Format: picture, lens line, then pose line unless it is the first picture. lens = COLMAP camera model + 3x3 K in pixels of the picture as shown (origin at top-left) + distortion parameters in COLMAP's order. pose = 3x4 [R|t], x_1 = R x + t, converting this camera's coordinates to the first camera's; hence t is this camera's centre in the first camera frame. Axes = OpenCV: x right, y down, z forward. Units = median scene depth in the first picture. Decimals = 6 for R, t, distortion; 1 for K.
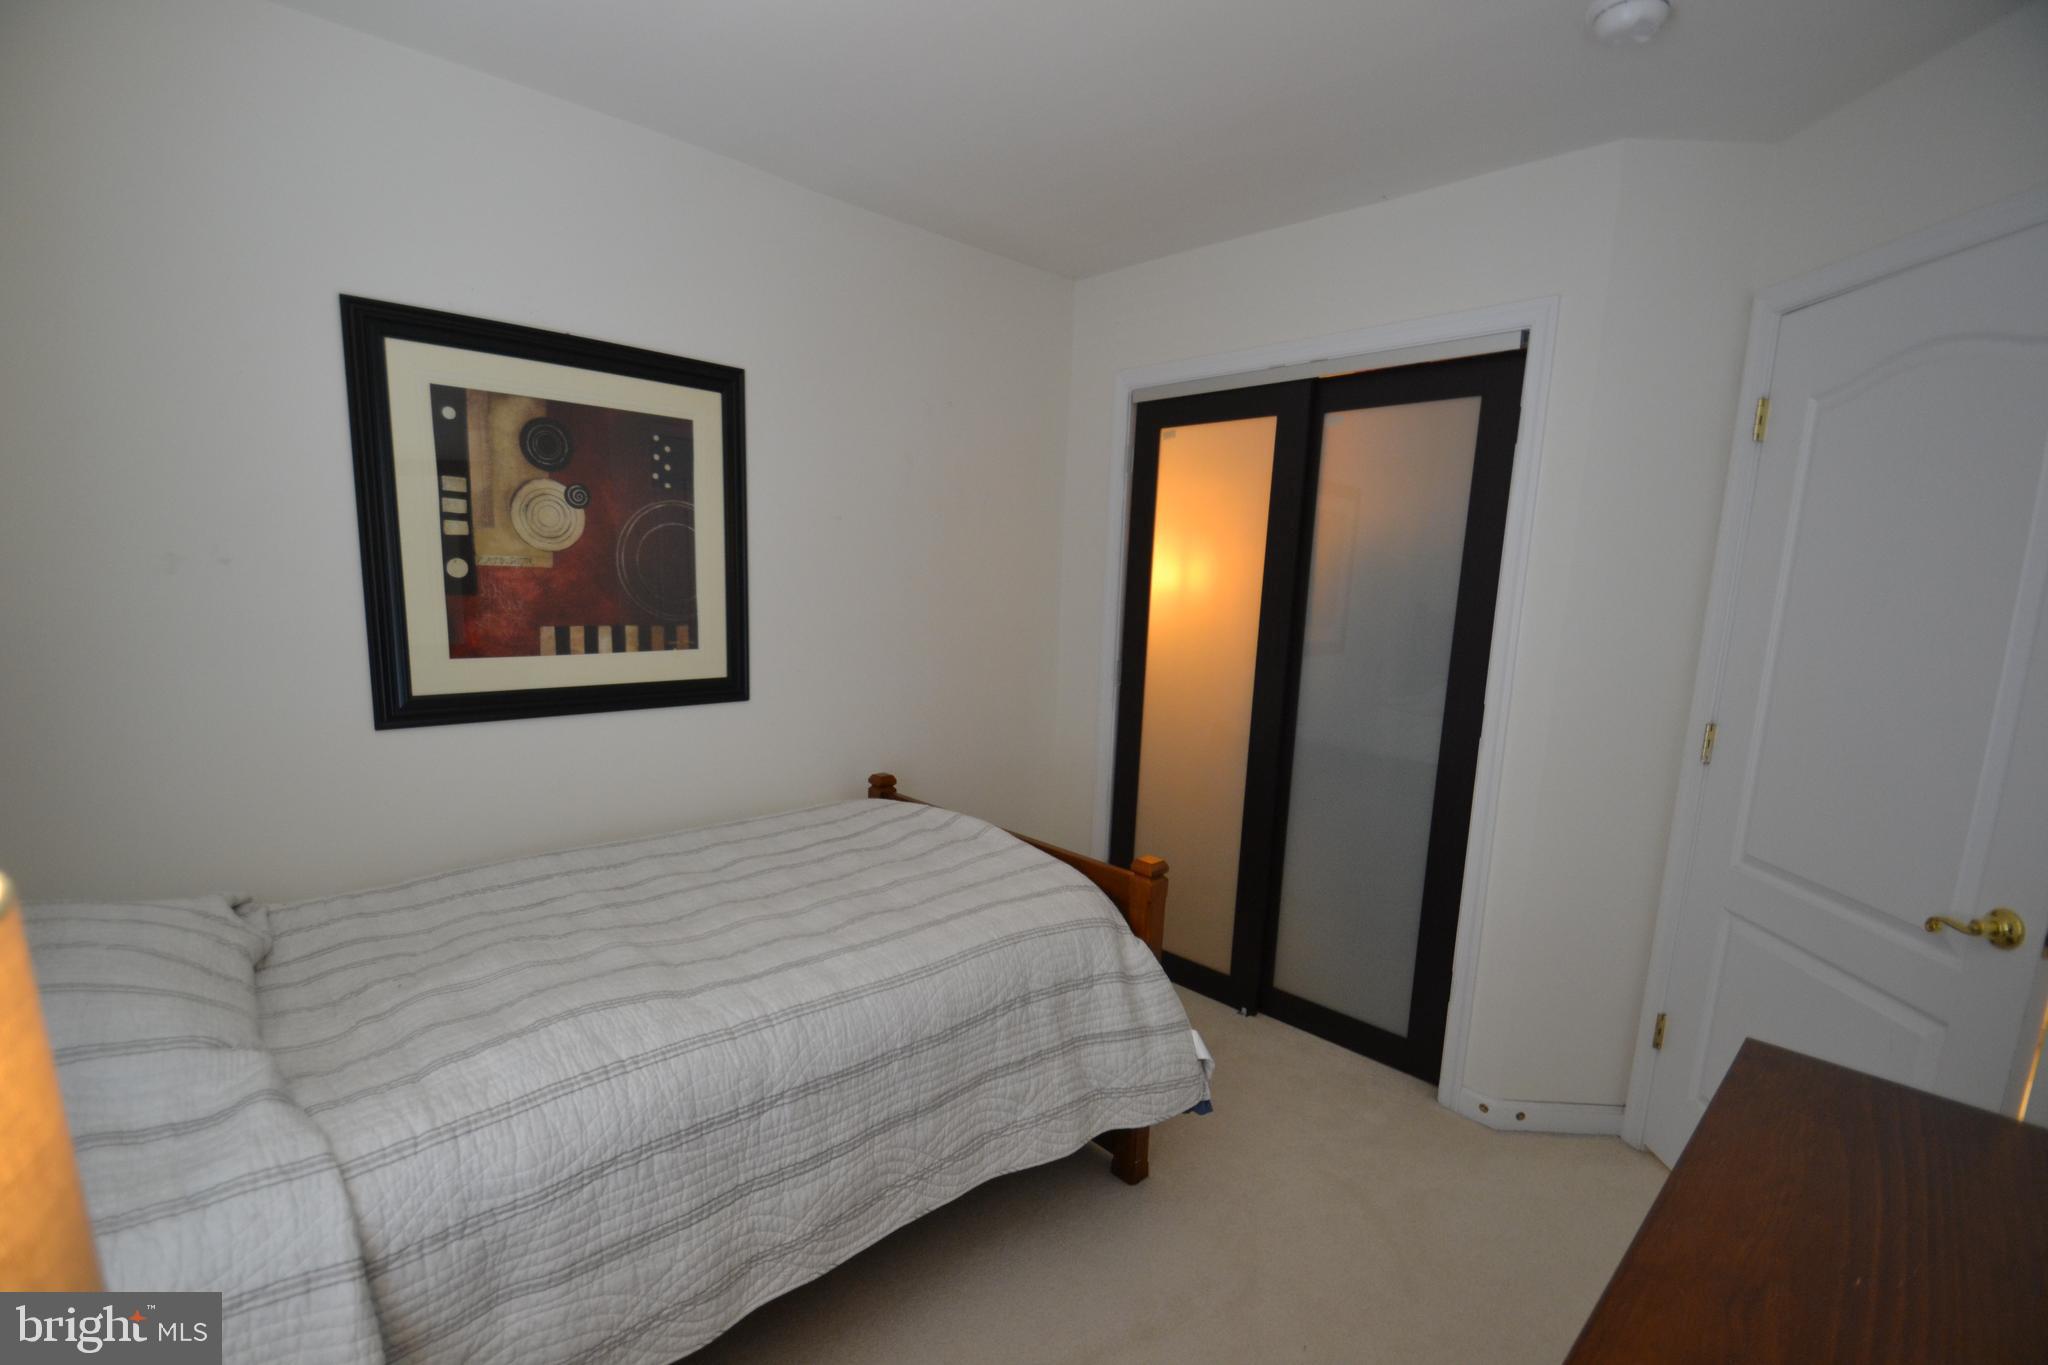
lens RADIAL K [[902.1, 0, 1017.5], [0, 902.1, 714.5], [0, 0, 1]] dist [-0.000939, -0.000176]
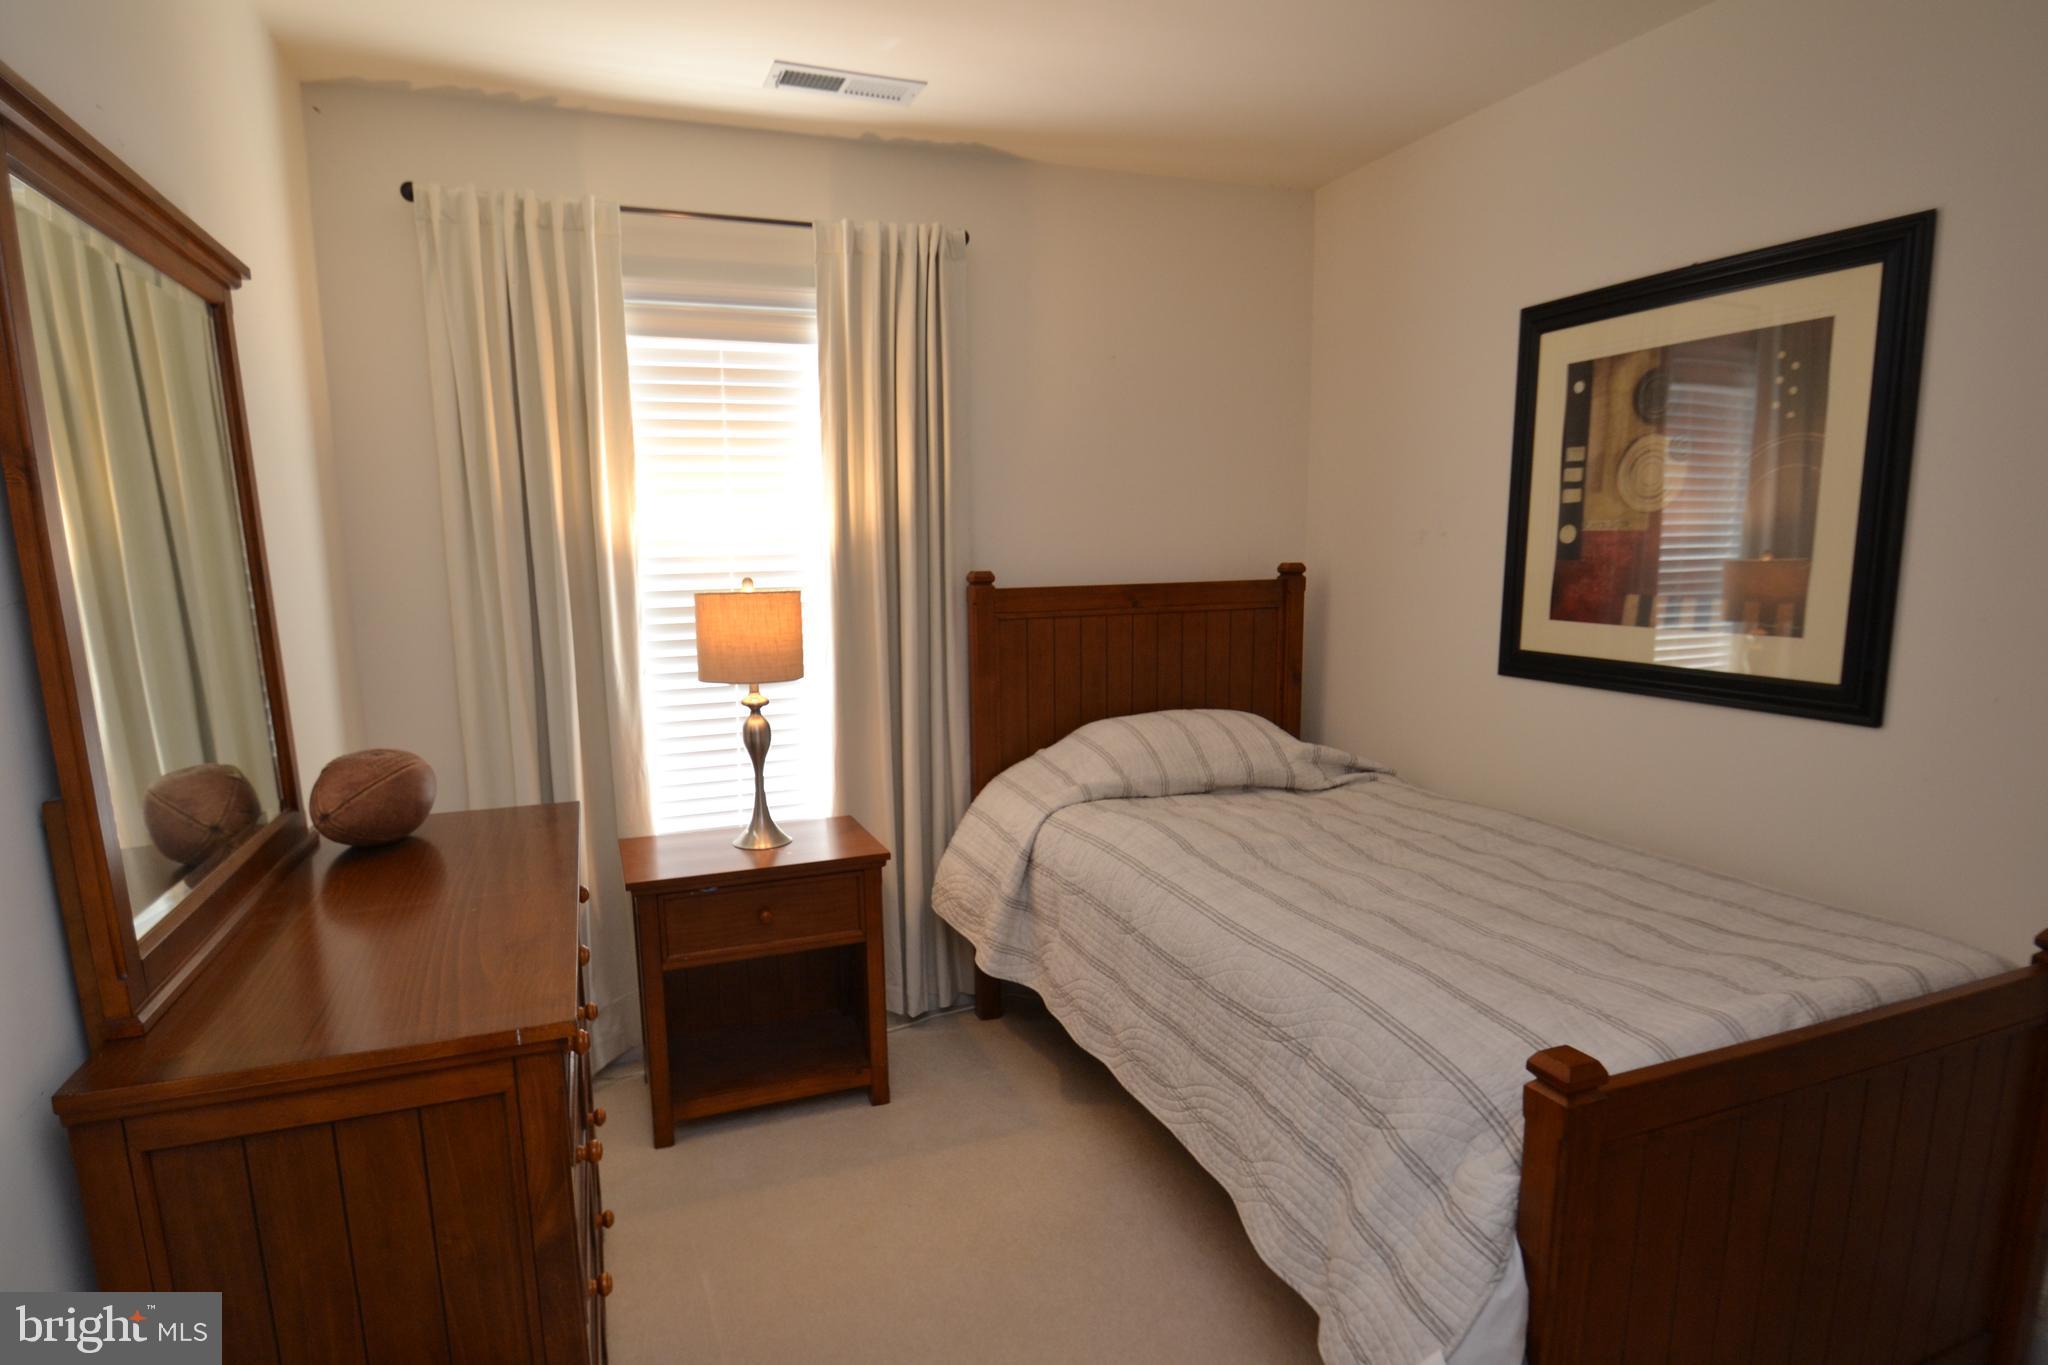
lens RADIAL K [[1039.4, 0, 937.7], [0, 1039.4, 687.6], [0, 0, 1]] dist [0.001298, -0.000229]
pose [[-0.405187, 0.102338, -0.908488, 0.793087], [-0.145611, 0.973806, 0.174639, -0.093502], [0.902563, 0.203048, -0.379672, 0.835726]]
